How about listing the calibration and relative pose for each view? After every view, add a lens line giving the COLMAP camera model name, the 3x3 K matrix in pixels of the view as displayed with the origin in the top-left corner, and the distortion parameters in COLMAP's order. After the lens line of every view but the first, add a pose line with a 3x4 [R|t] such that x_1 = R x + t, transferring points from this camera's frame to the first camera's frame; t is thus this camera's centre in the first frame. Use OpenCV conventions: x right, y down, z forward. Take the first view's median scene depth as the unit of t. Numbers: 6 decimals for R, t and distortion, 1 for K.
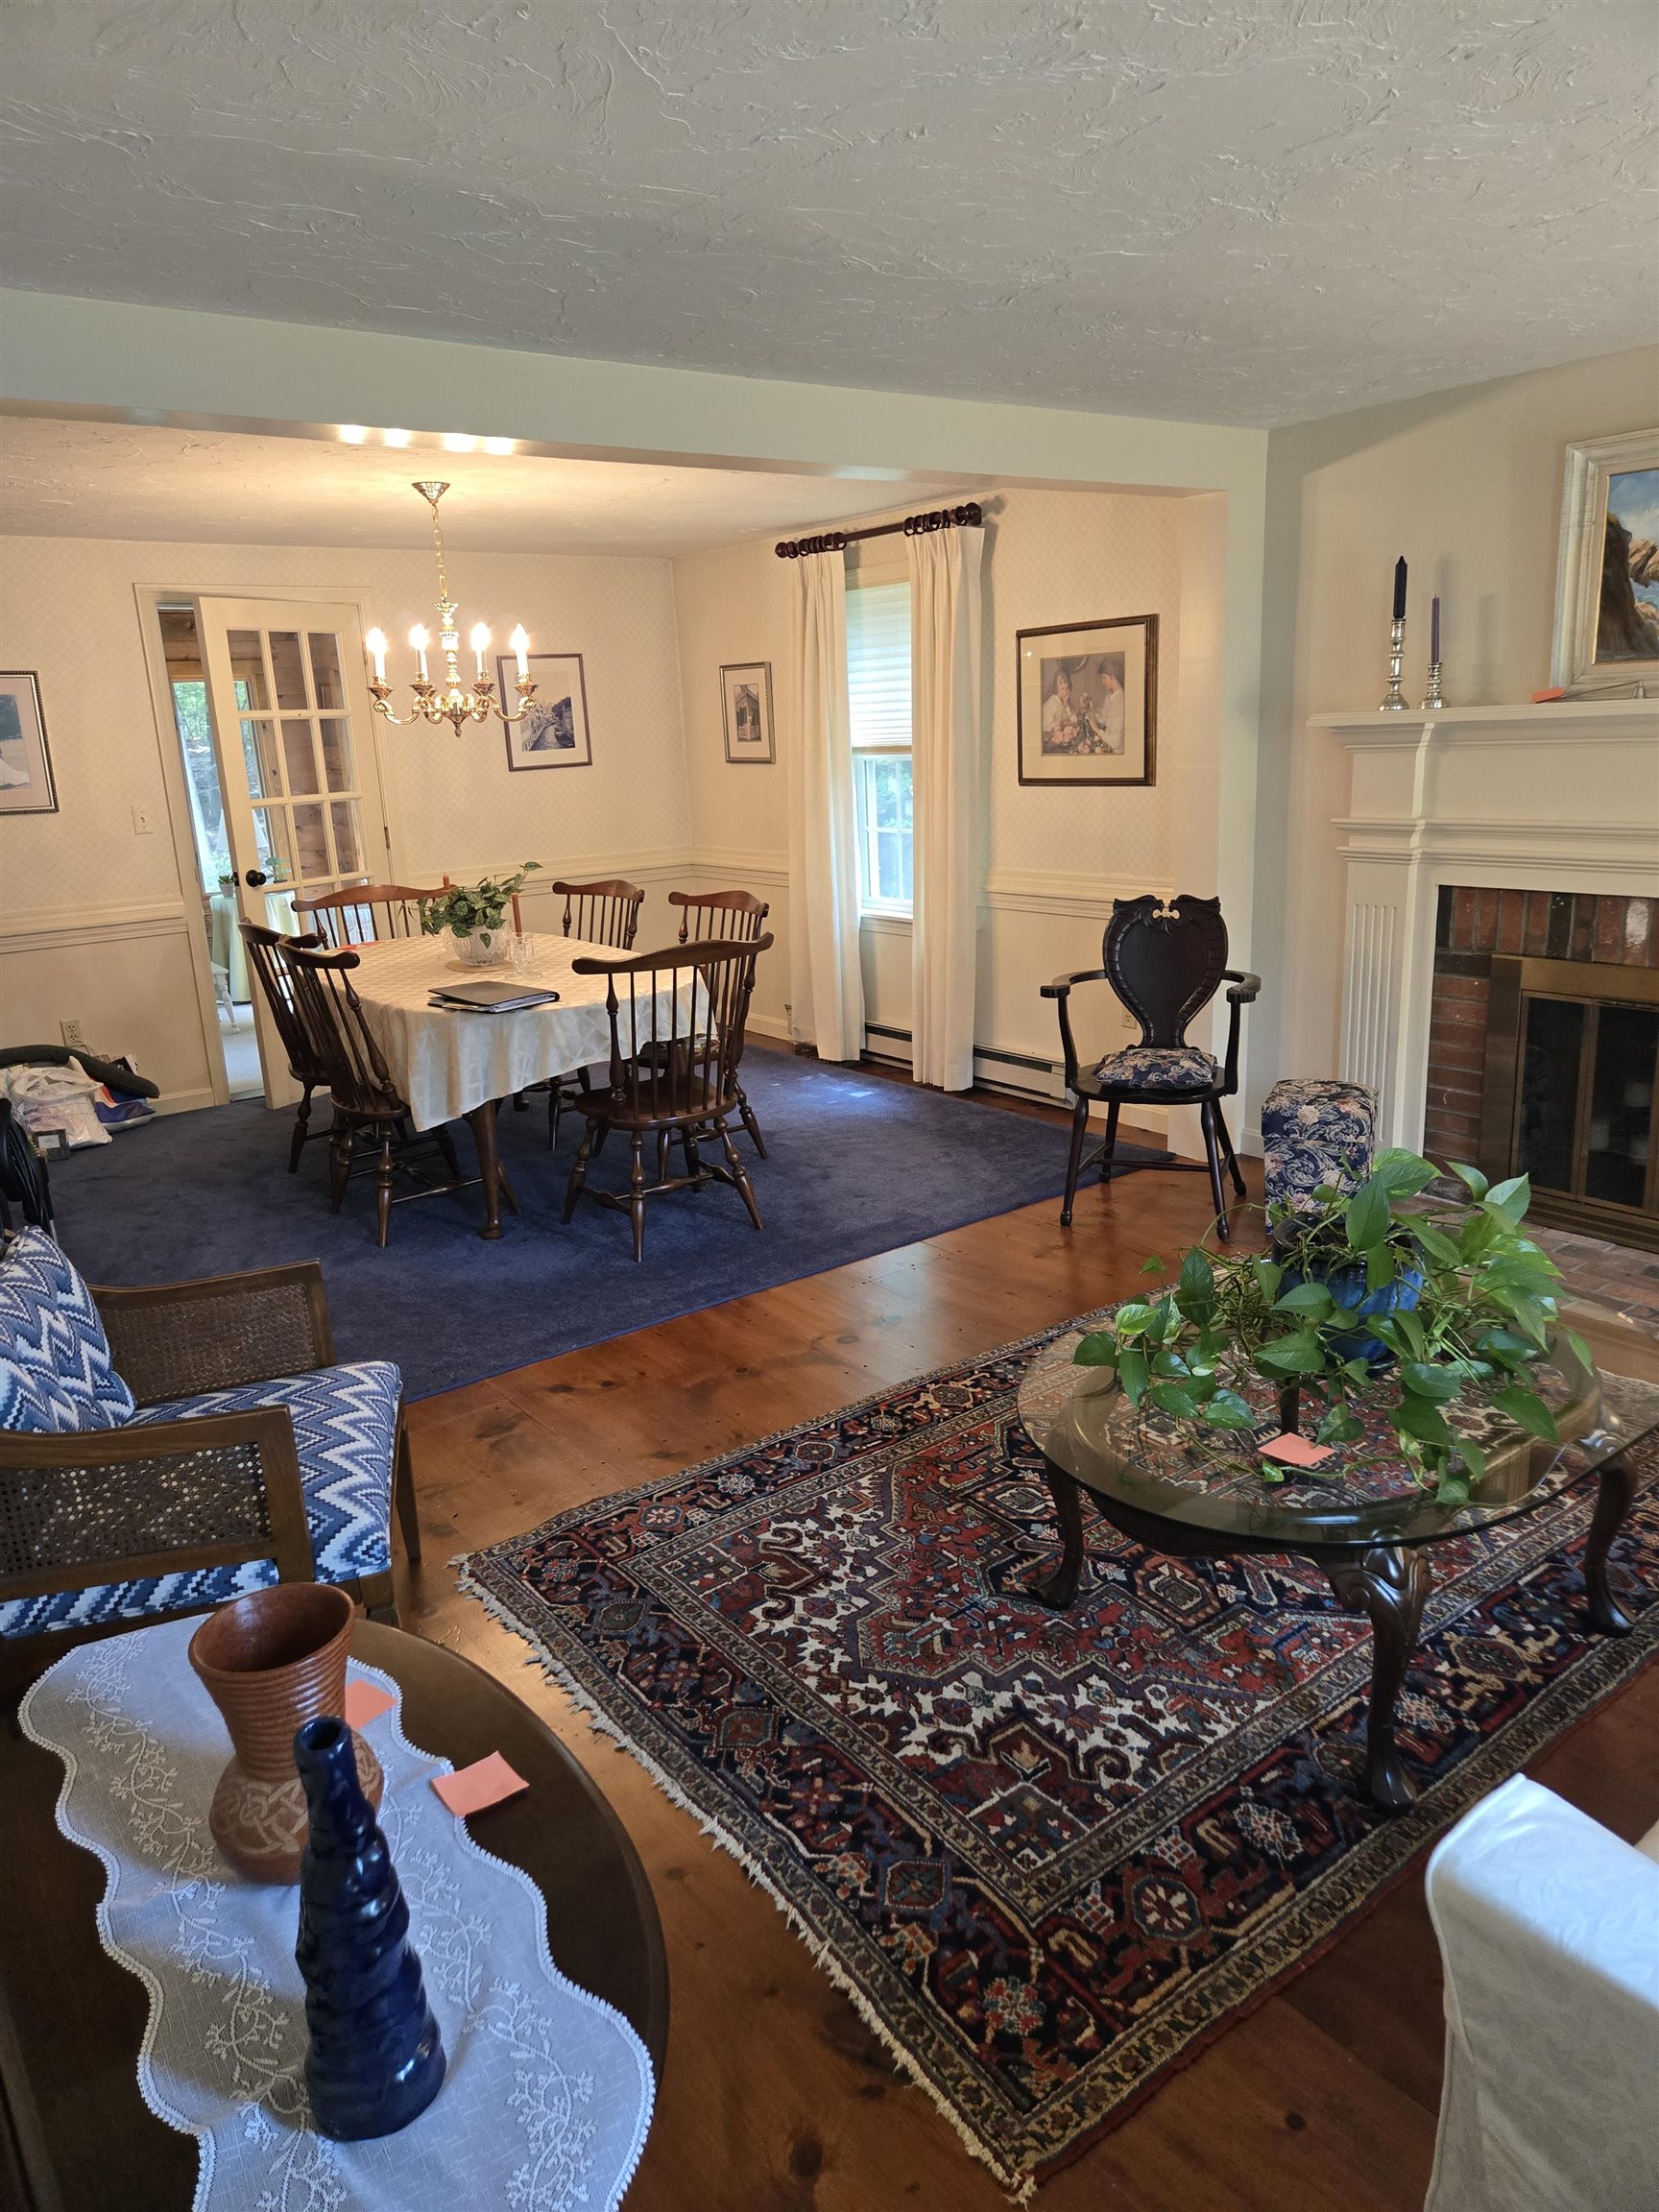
lens RADIAL K [[1491.3, 0, 826.2], [0, 1491.3, 1093.1], [0, 0, 1]] dist [0.075877, -0.067438]
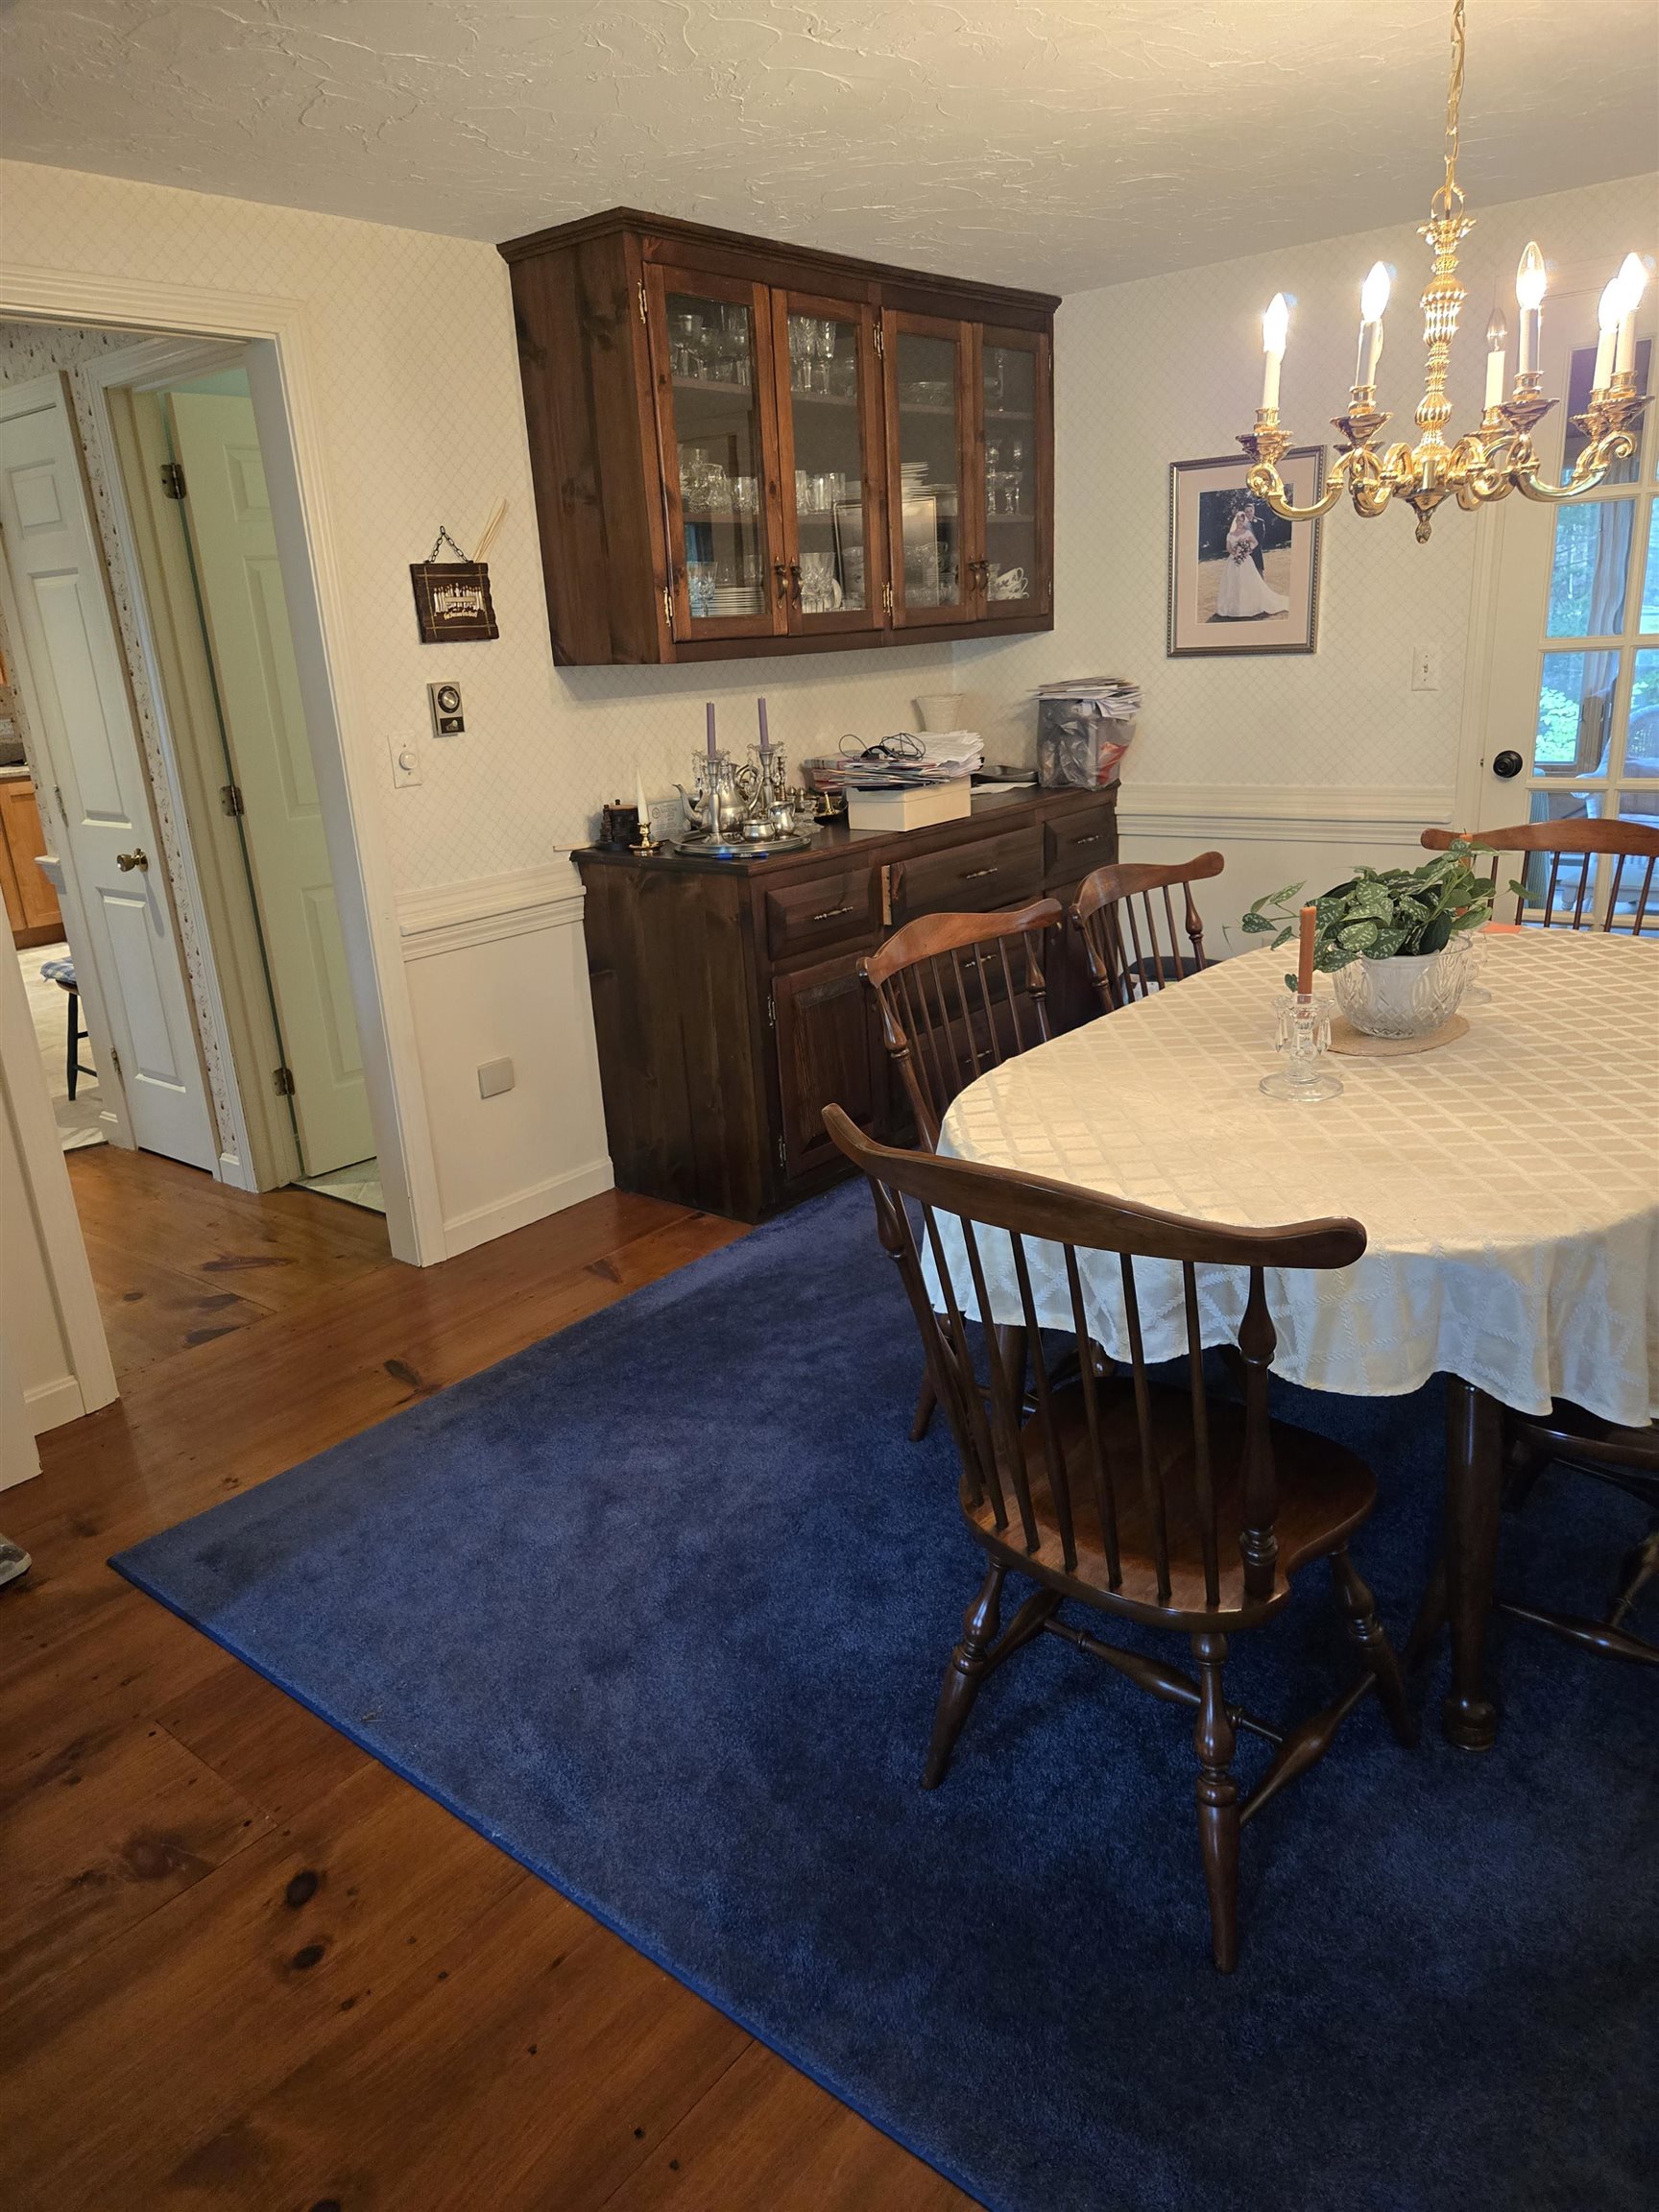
lens RADIAL K [[1491.3, 0, 826.2], [0, 1491.3, 1093.1], [0, 0, 1]] dist [0.075877, -0.067438]
pose [[0.243471, 0.320319, -0.915488, 0.328716], [-0.185266, 0.941871, 0.280279, -0.306532], [0.952050, 0.101369, 0.288662, 1.249937]]
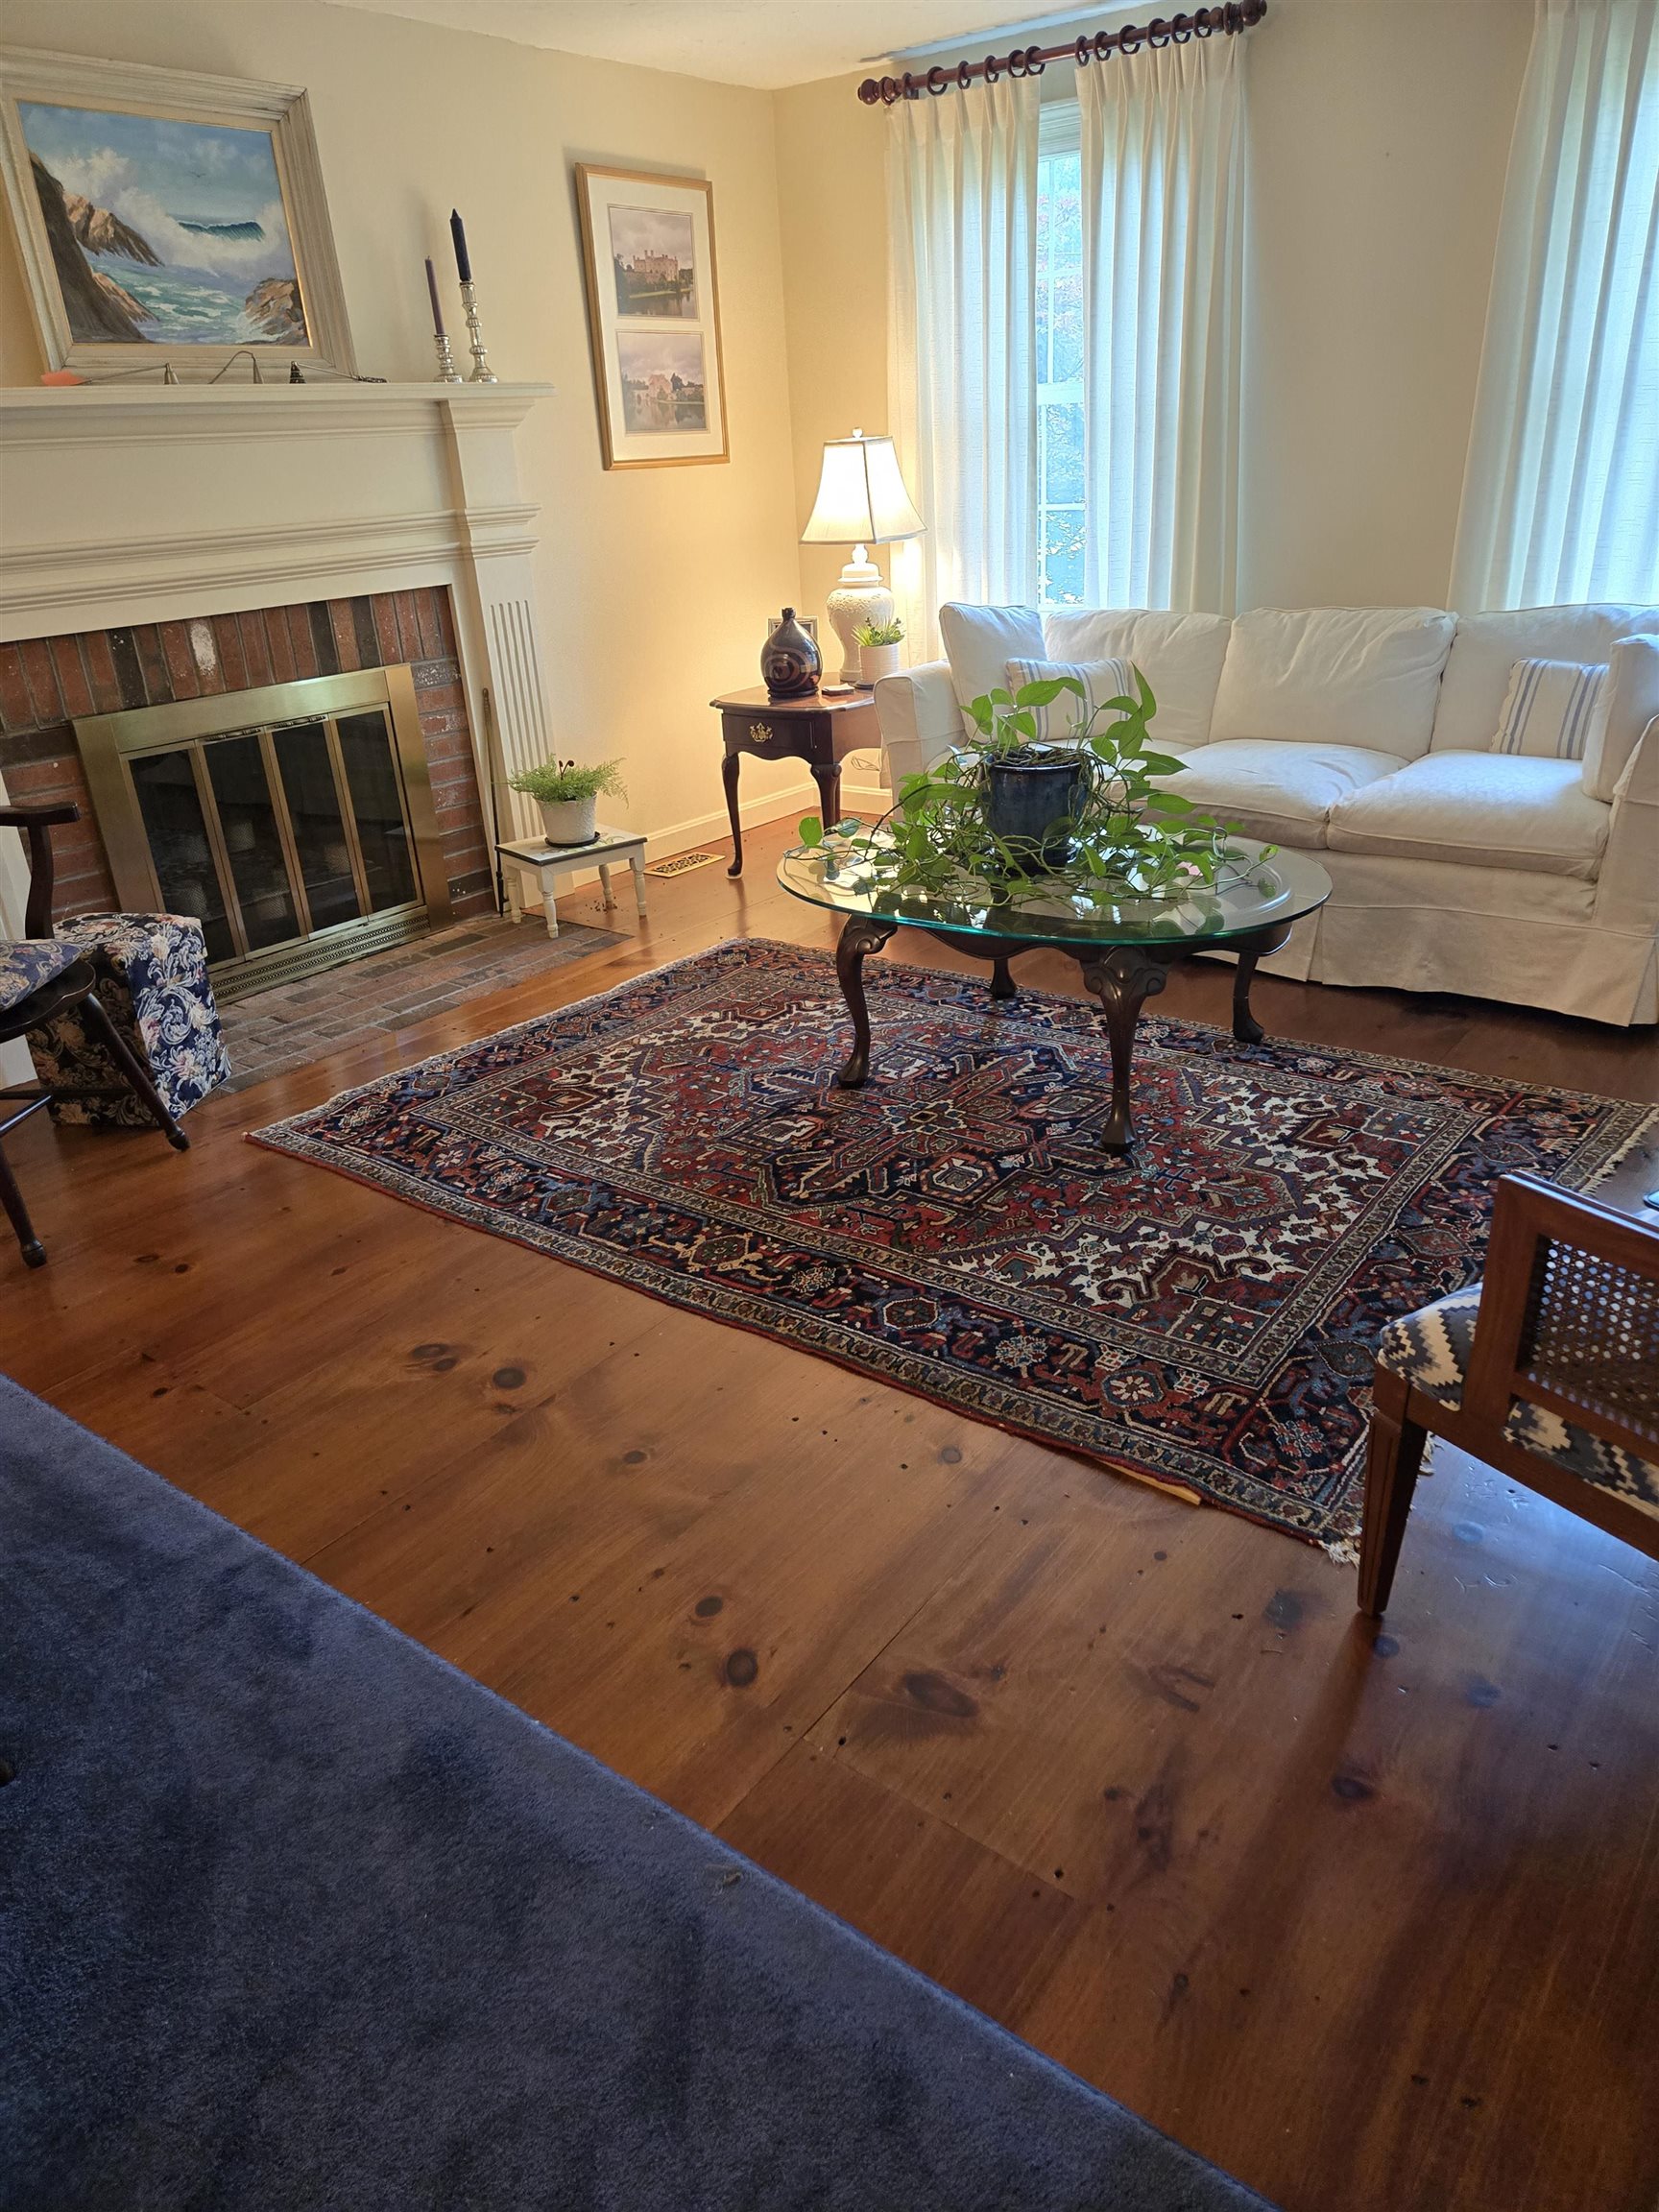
lens RADIAL K [[1491.3, 0, 826.2], [0, 1491.3, 1093.1], [0, 0, 1]] dist [0.075877, -0.067438]
pose [[-0.271023, -0.328239, 0.904879, -0.707532], [0.301405, 0.863850, 0.403631, -0.188611], [-0.914167, 0.382128, -0.135190, 1.221078]]
